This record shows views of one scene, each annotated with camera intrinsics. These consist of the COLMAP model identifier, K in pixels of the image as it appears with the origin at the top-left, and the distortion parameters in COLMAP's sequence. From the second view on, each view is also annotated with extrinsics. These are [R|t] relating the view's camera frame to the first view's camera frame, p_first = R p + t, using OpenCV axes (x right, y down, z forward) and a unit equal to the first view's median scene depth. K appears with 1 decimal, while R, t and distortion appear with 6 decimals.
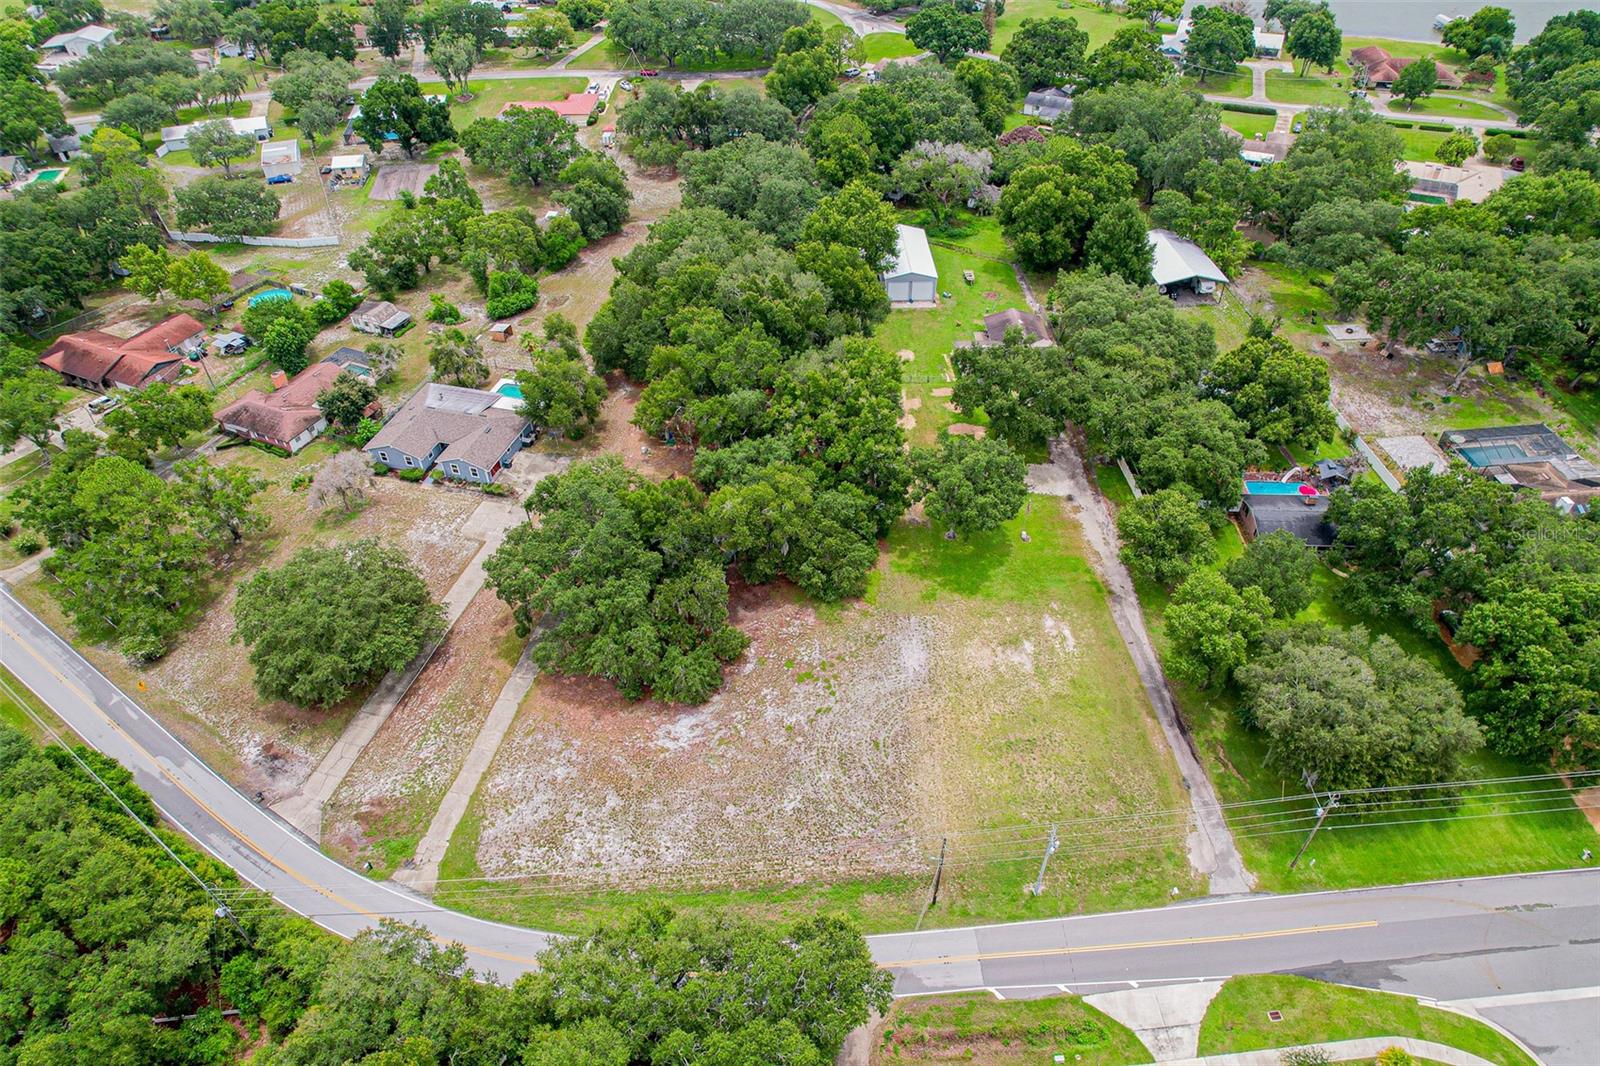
lens RADIAL K [[1053.1, 0, 808.0], [0, 1053.1, 538.5], [0, 0, 1]] dist [-0.030520, 0.003472]
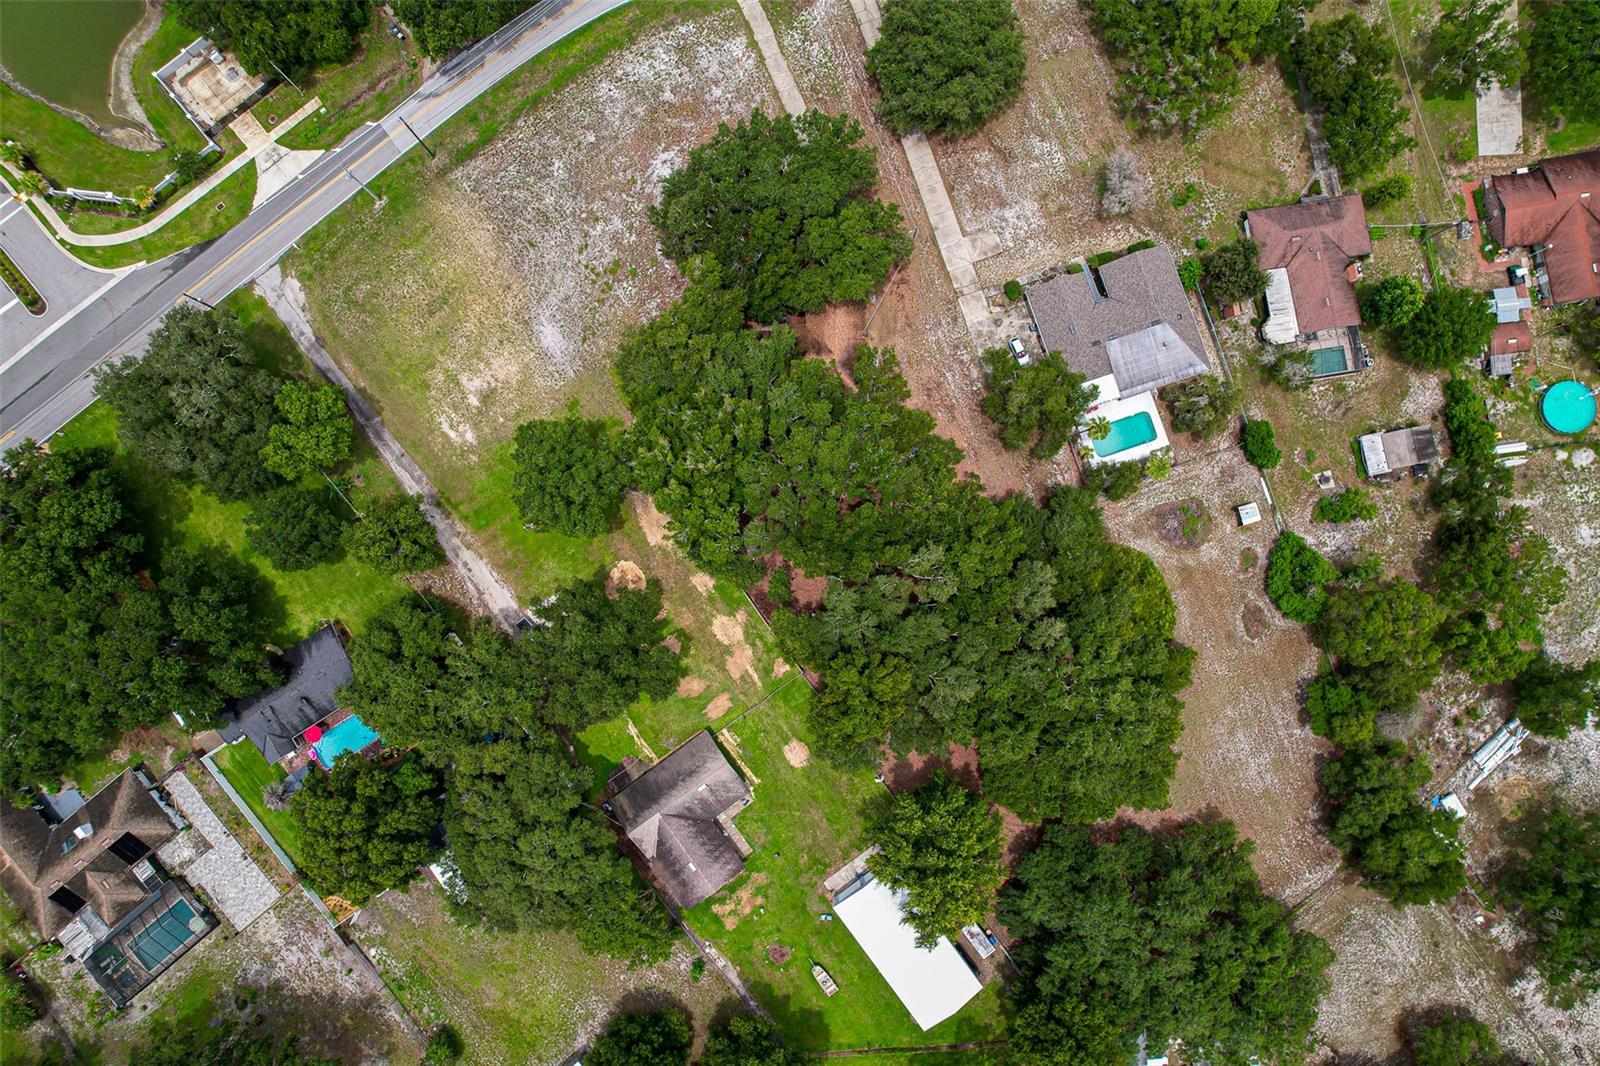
lens RADIAL K [[1053.1, 0, 808.0], [0, 1053.1, 538.5], [0, 0, 1]] dist [-0.030520, 0.003472]
pose [[-0.826974, 0.561757, -0.023314, 0.018842], [-0.354854, -0.489326, 0.796642, -1.225818], [0.436112, 0.667075, 0.604001, 0.666515]]
